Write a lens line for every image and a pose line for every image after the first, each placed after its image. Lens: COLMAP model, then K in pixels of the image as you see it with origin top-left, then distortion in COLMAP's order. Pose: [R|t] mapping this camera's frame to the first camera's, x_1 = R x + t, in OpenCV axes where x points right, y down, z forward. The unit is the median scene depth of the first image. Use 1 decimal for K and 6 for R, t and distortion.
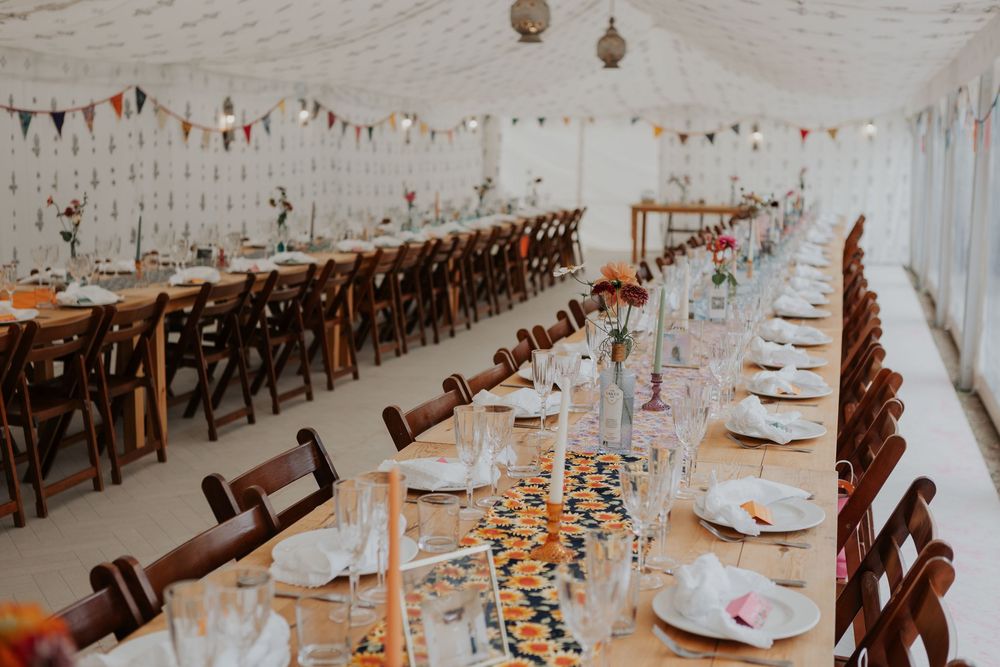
lens RADIAL K [[1281.8, 0, 500.0], [0, 1281.8, 333.5], [0, 0, 1]] dist [-0.025593, -0.028117]
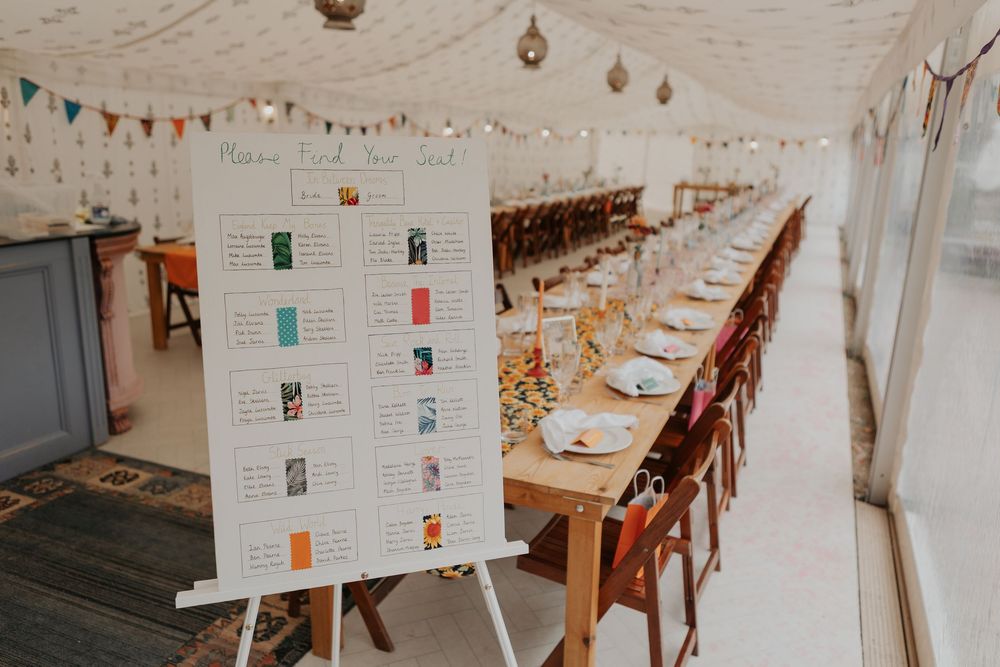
lens RADIAL K [[777.4, 0, 500.0], [0, 777.4, 333.5], [0, 0, 1]] dist [0.011453, 0.000179]
pose [[0.991765, 0.053489, -0.116367, 0.004715], [-0.041977, 0.994180, 0.099220, 0.006122], [0.120996, -0.093518, 0.988238, -0.104177]]
